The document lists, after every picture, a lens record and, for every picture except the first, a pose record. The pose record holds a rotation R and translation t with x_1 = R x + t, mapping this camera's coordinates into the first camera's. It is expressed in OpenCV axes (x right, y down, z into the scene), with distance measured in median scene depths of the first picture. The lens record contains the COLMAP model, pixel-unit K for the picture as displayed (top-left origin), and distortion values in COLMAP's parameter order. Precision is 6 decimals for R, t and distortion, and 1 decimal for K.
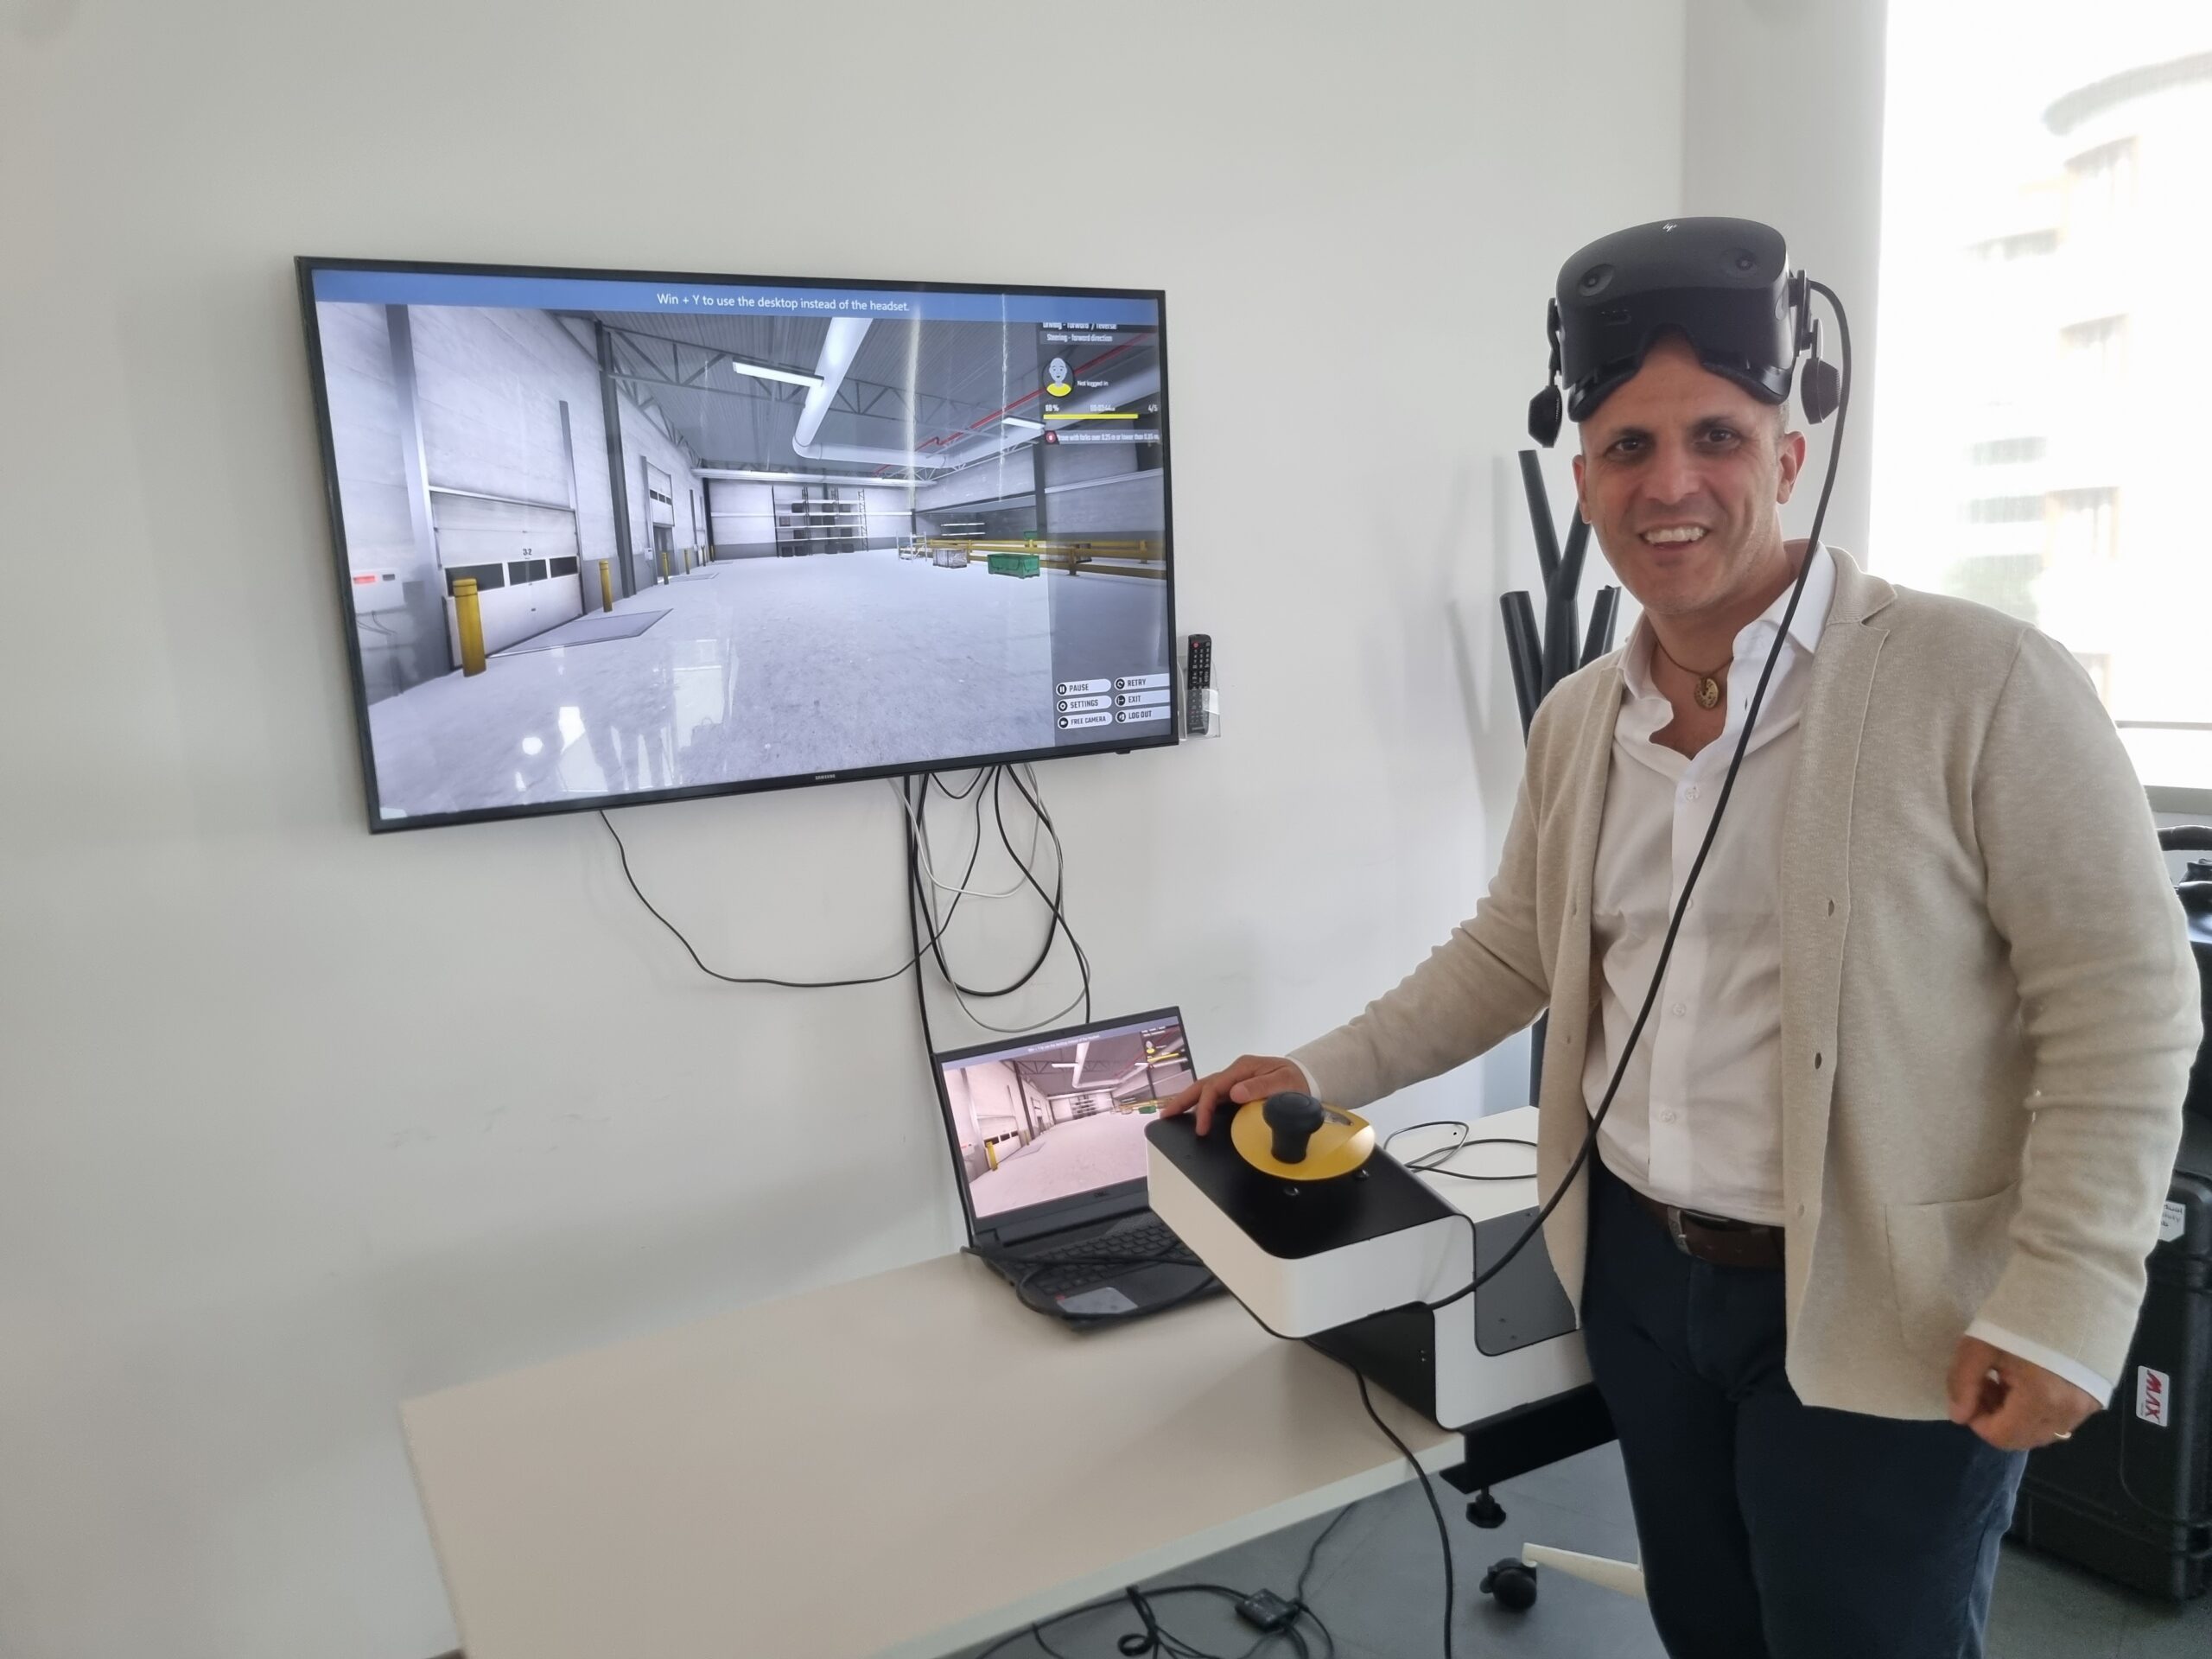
lens RADIAL K [[1655.8, 0, 1104.1], [0, 1655.8, 825.8], [0, 0, 1]] dist [-0.007623, -0.000421]
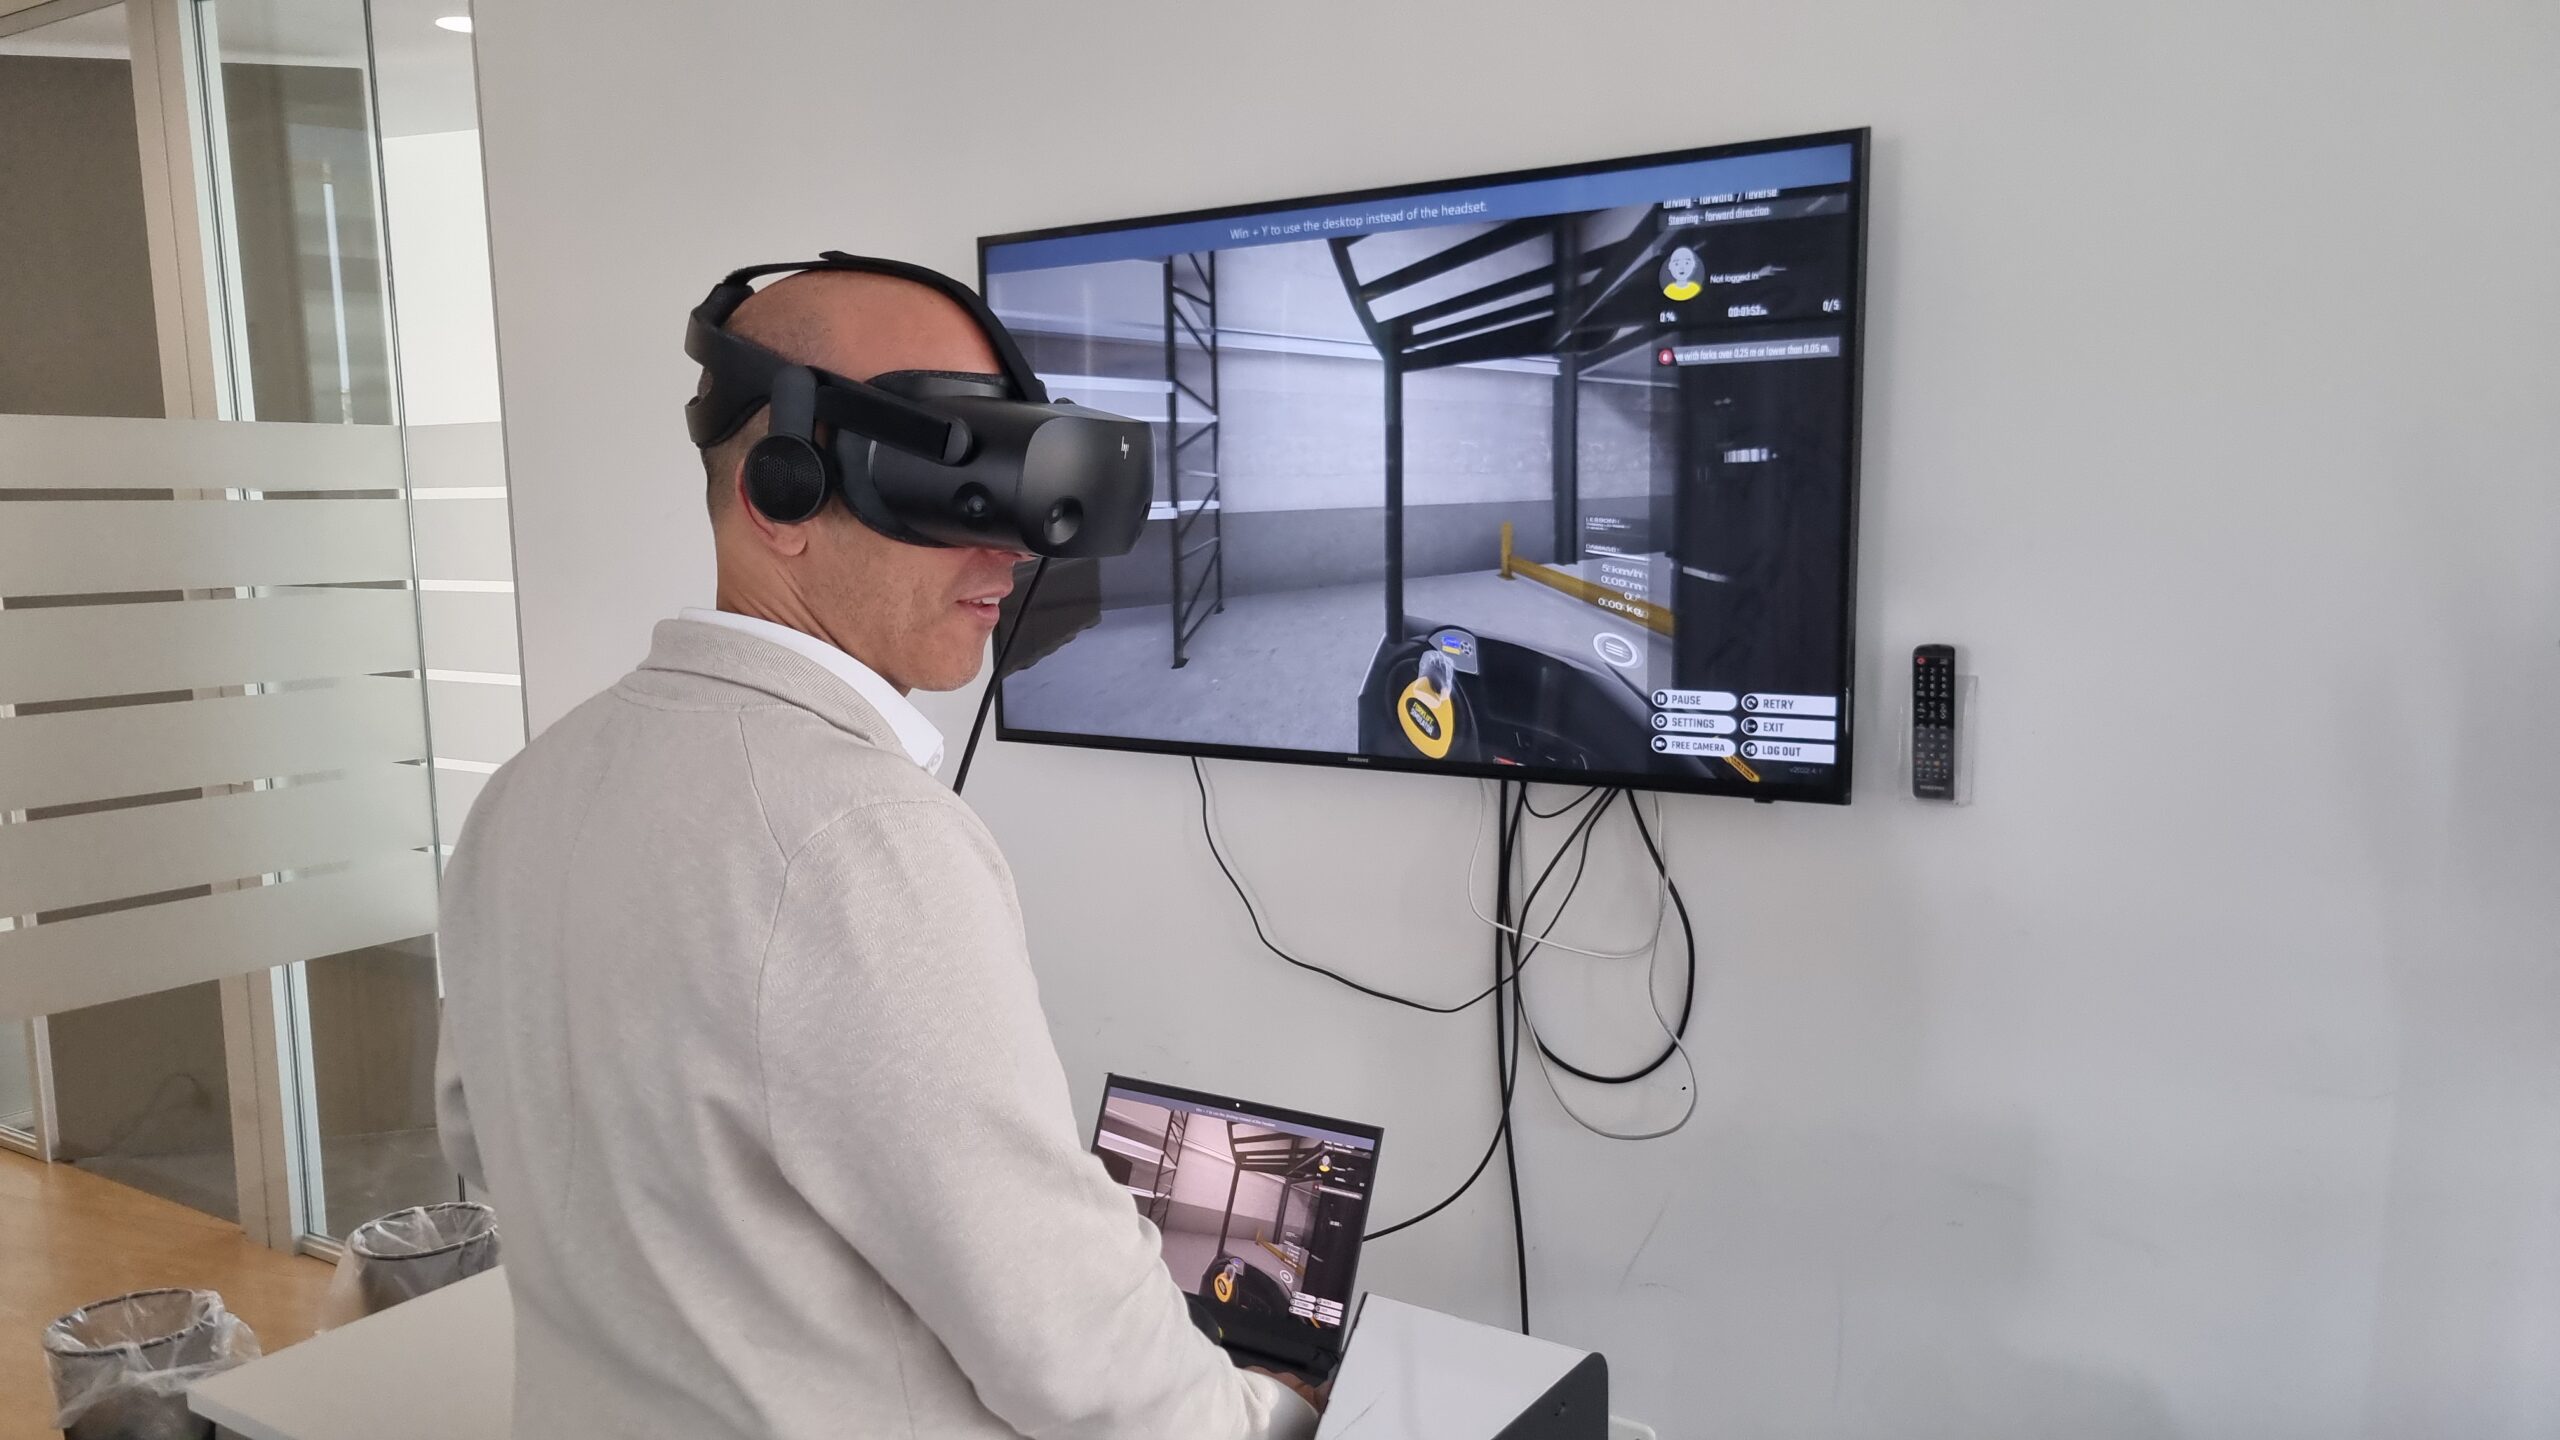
lens RADIAL K [[1967.7, 0, 1277.7], [0, 1967.7, 731.1], [0, 0, 1]] dist [0.008424, 0.000991]
pose [[0.439473, 0.144464, -0.886563, 0.669463], [-0.148724, 0.985063, 0.086791, -0.117944], [0.885858, 0.093711, 0.454393, 0.453431]]
